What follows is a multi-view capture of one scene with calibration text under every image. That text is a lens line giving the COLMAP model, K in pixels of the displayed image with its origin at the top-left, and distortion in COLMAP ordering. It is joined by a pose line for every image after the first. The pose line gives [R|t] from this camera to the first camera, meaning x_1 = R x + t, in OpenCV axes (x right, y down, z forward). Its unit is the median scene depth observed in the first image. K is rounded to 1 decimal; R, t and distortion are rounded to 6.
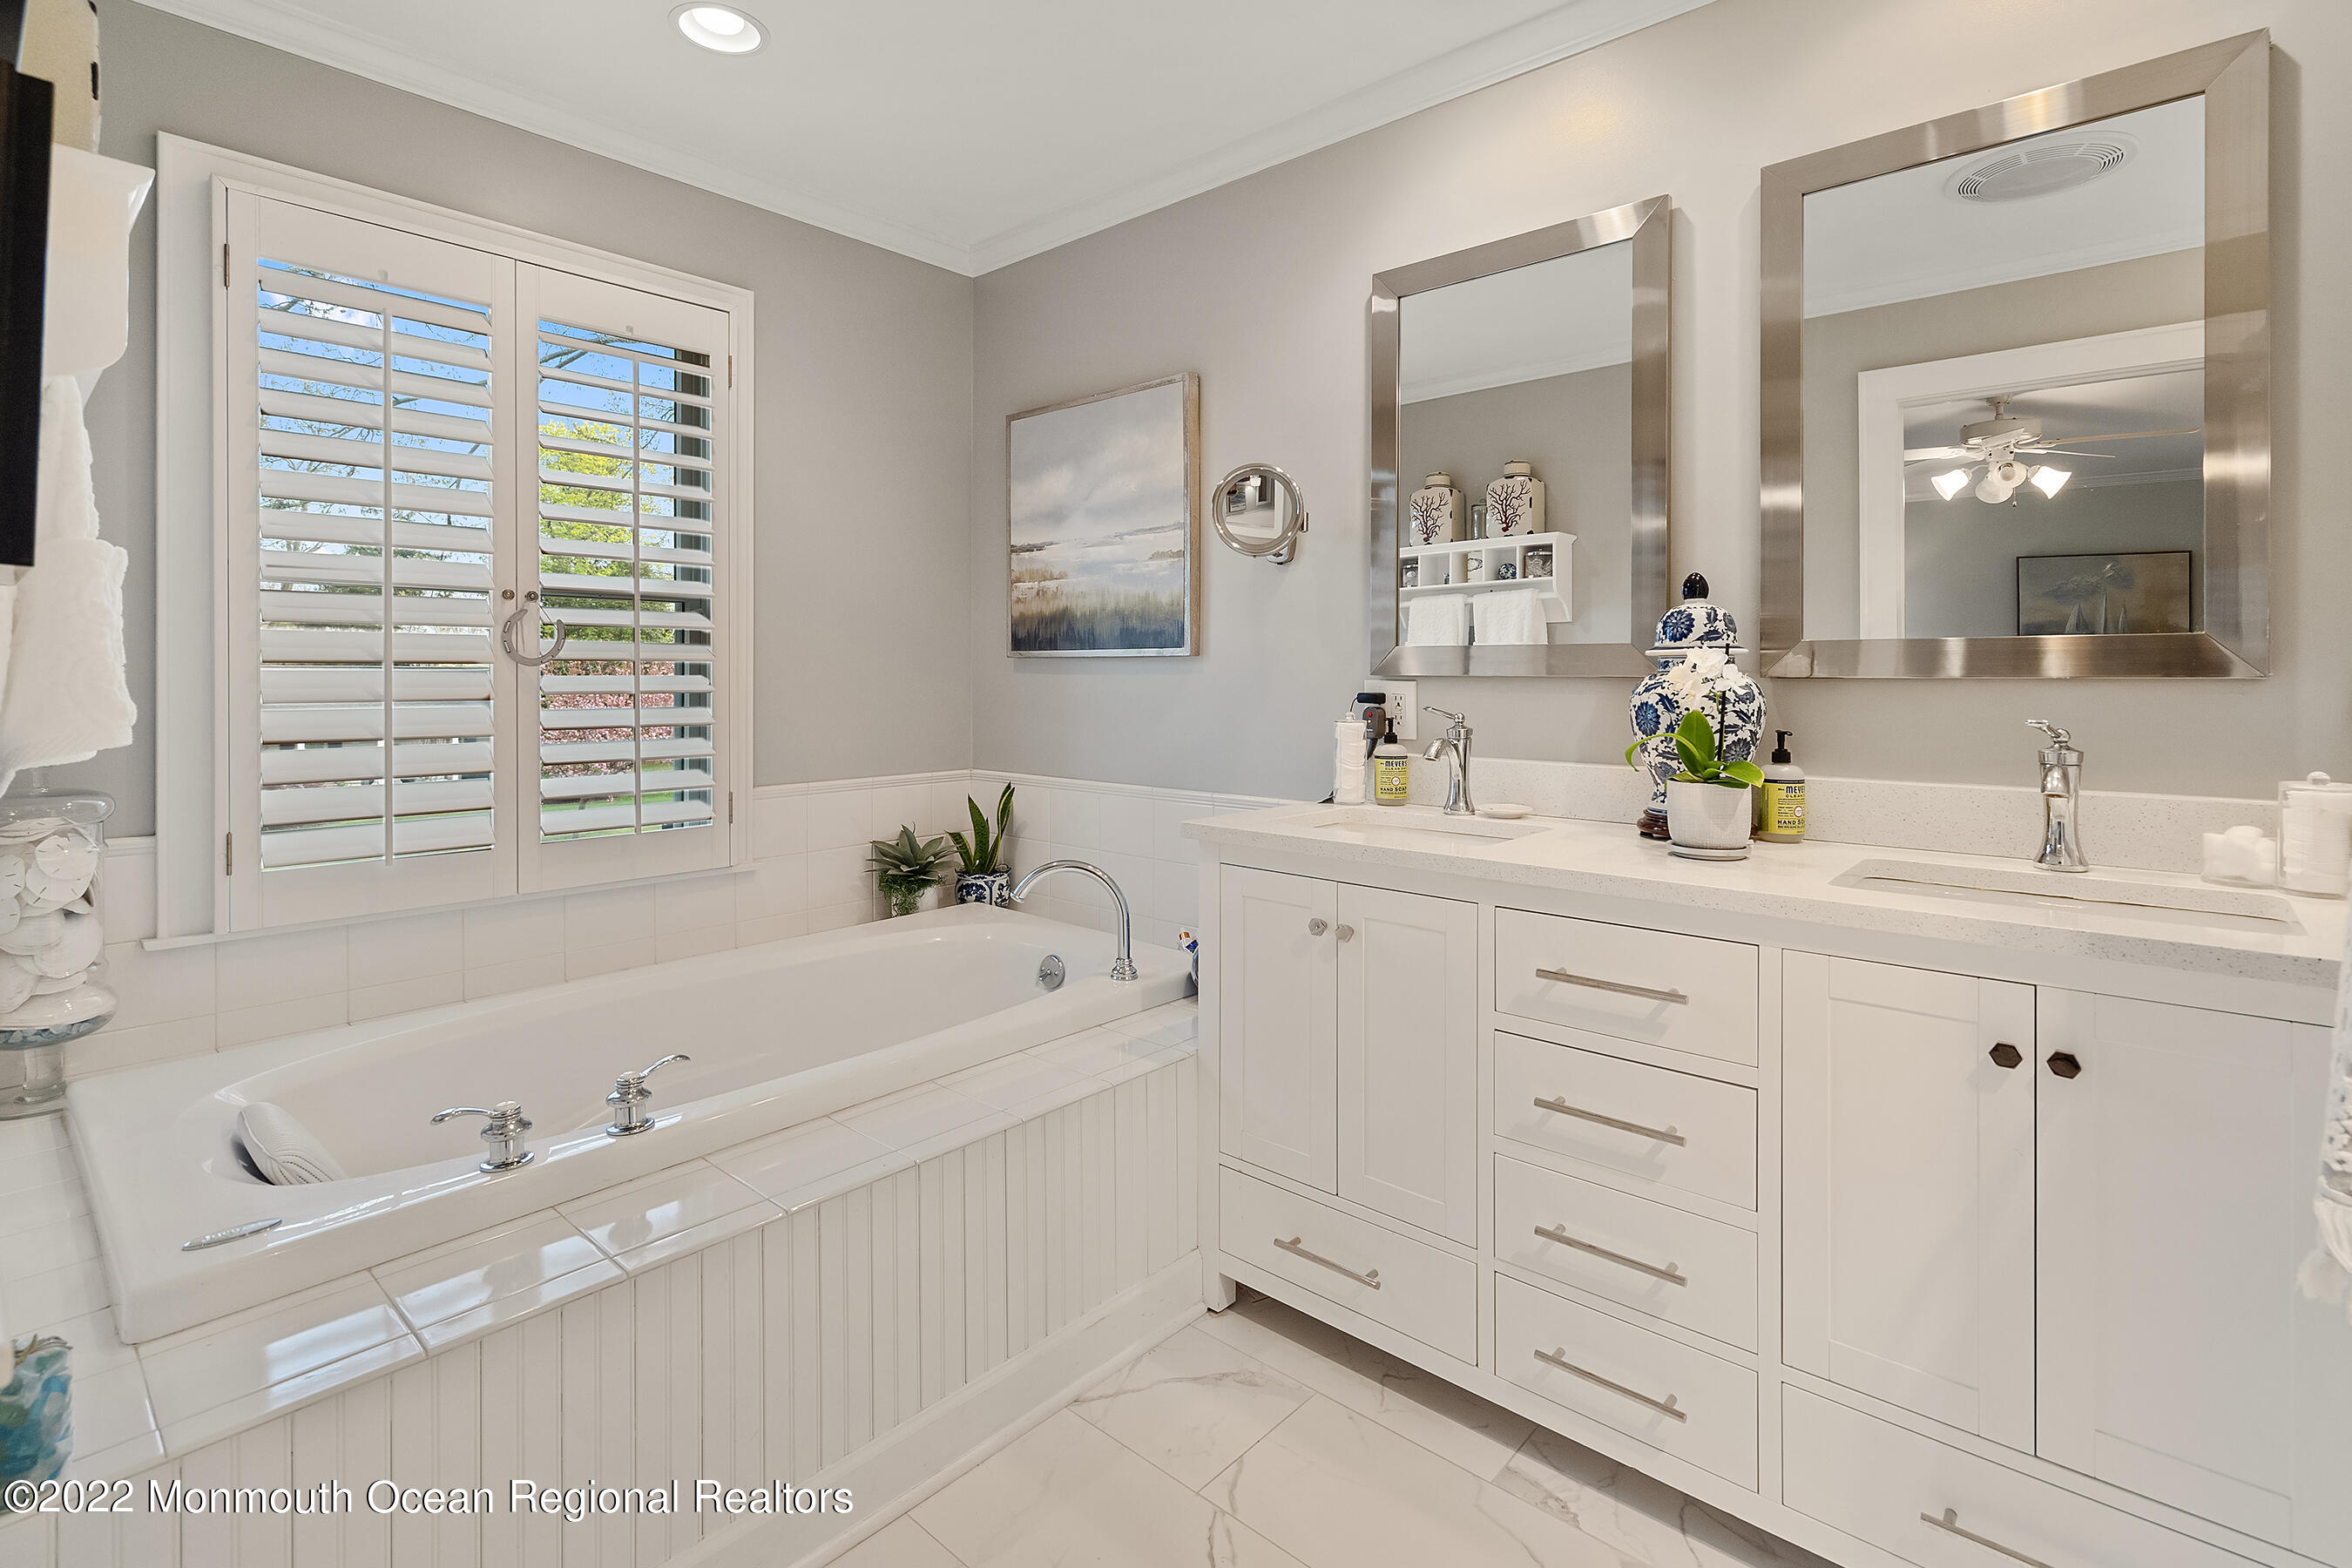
lens RADIAL K [[1111.5, 0, 1175.6], [0, 1111.5, 681.8], [0, 0, 1]] dist [0.000892, 0.000059]
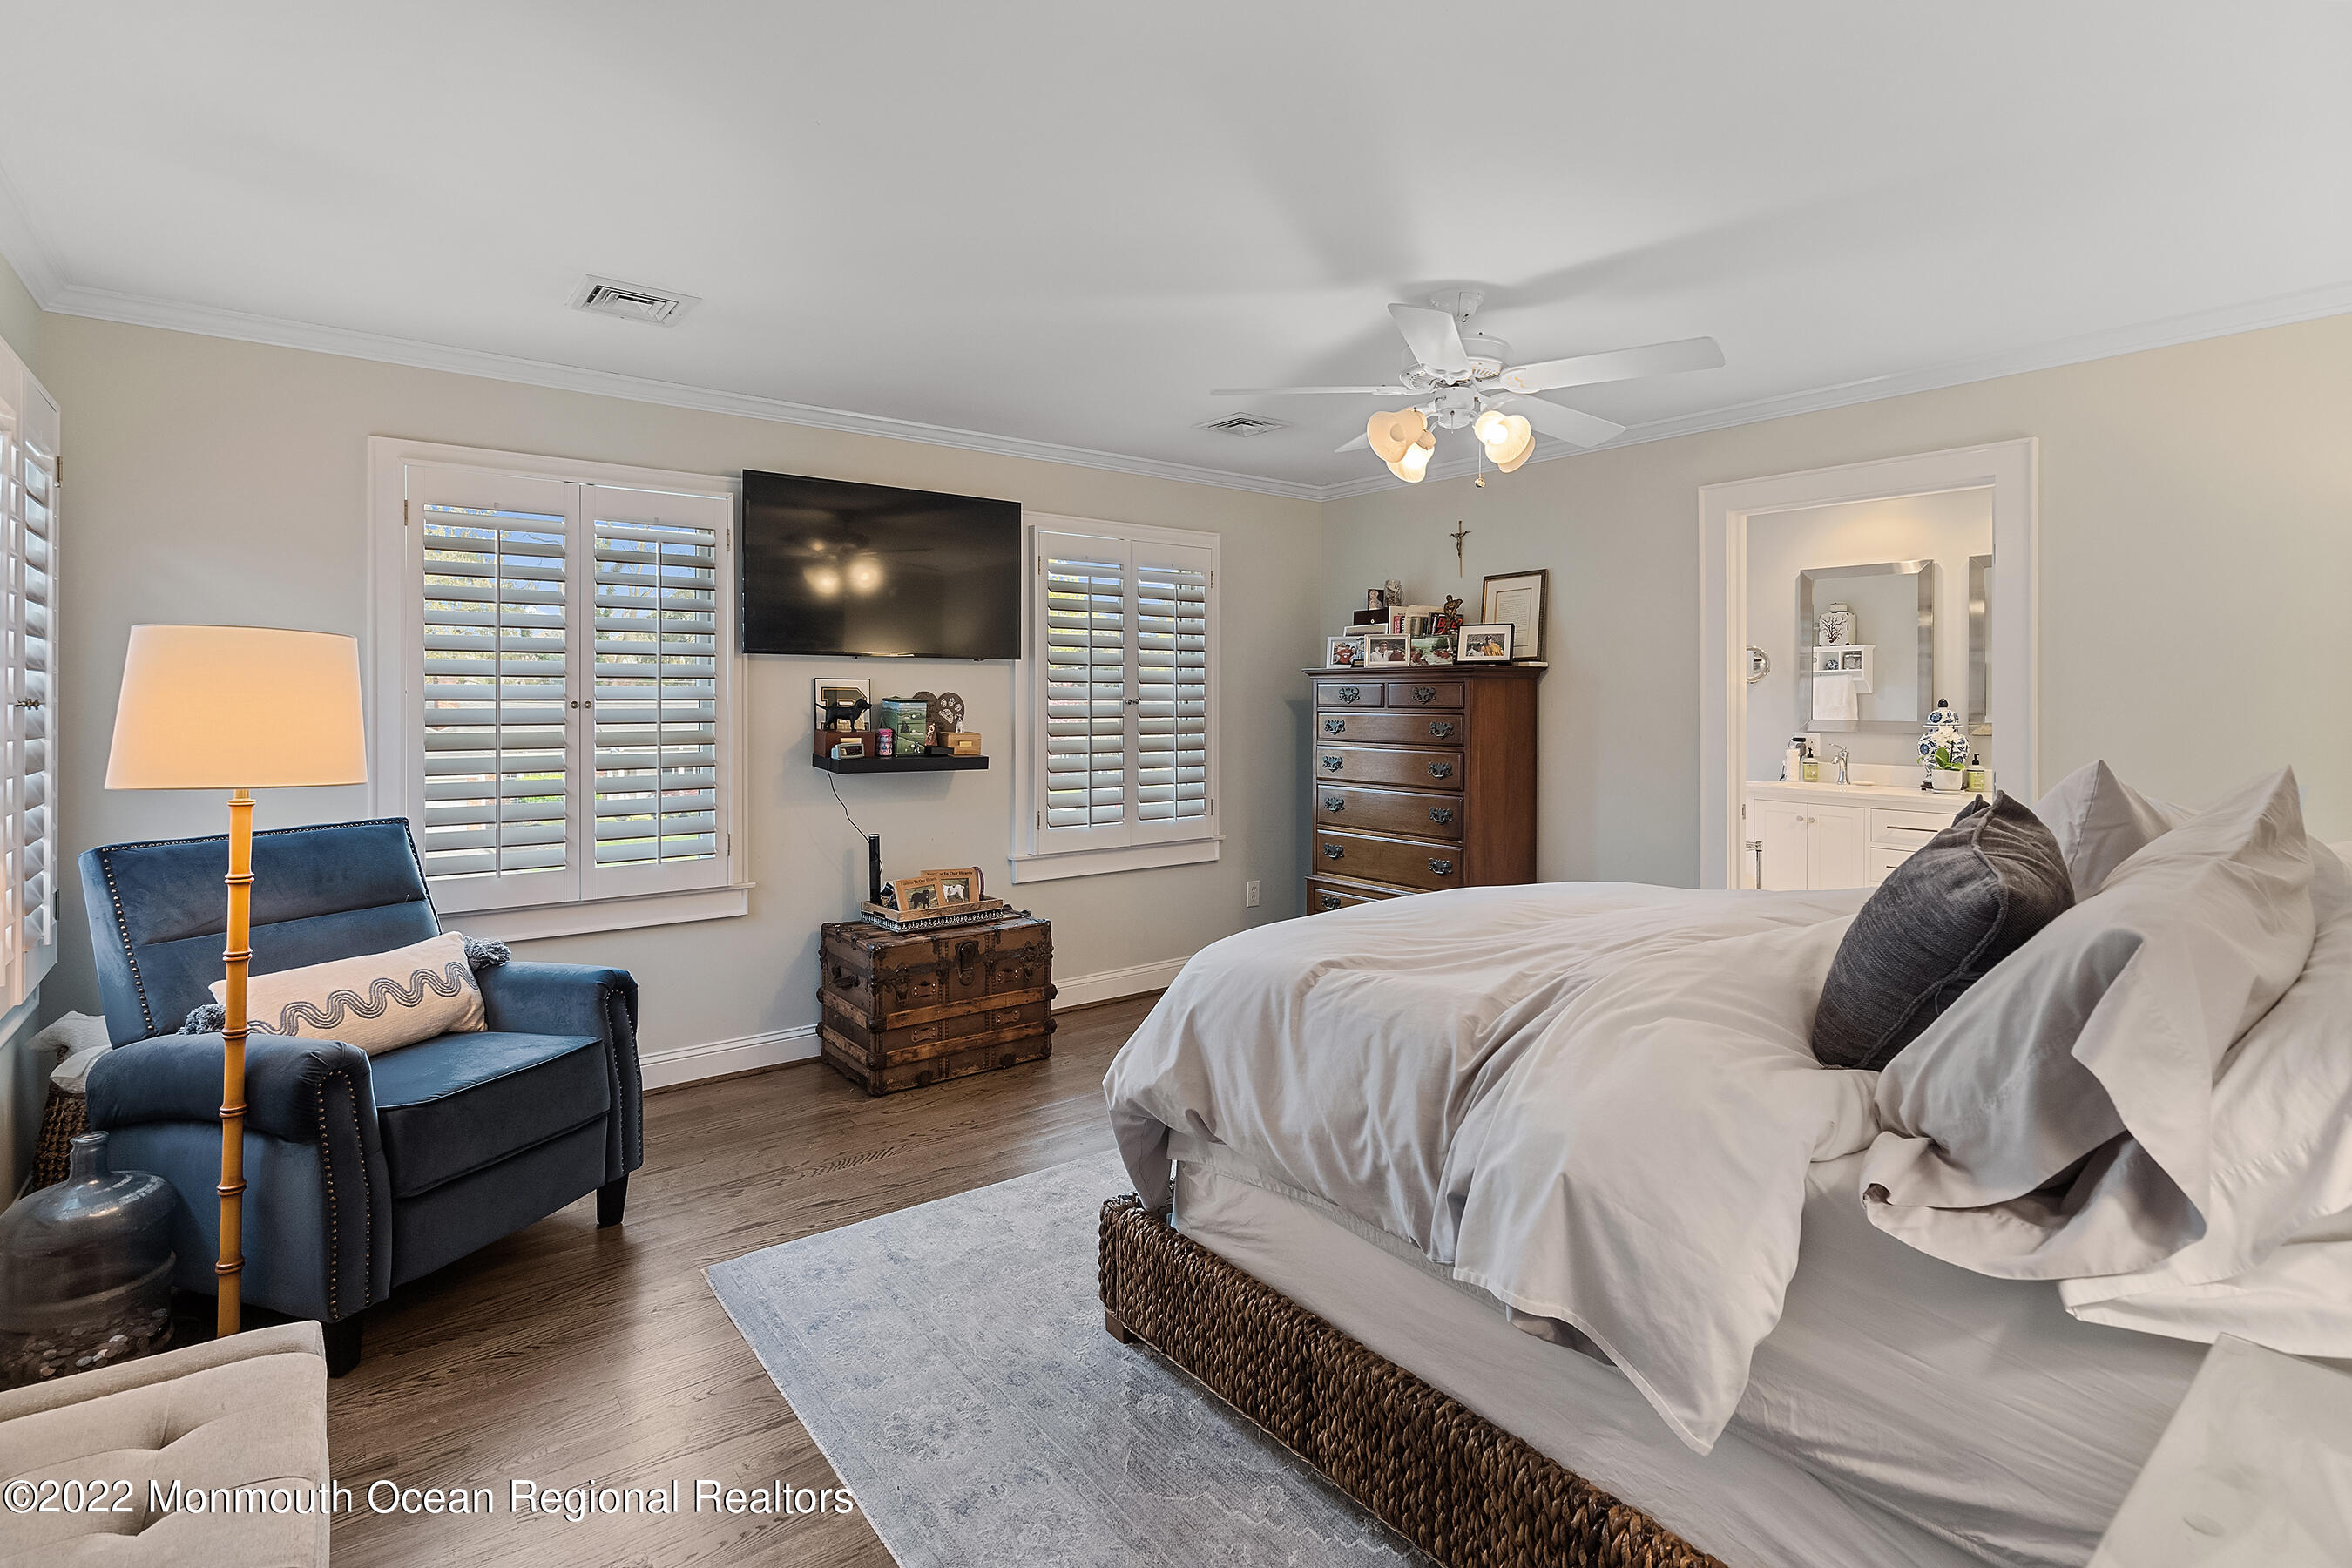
lens RADIAL K [[1111.5, 0, 1164.2], [0, 1111.5, 704.5], [0, 0, 1]] dist [0.000892, 0.000059]
pose [[0.982509, 0.000758, -0.186211, -0.904000], [-0.000601, 0.999999, 0.000896, -0.077709], [0.186212, -0.000769, 0.982509, -2.039795]]
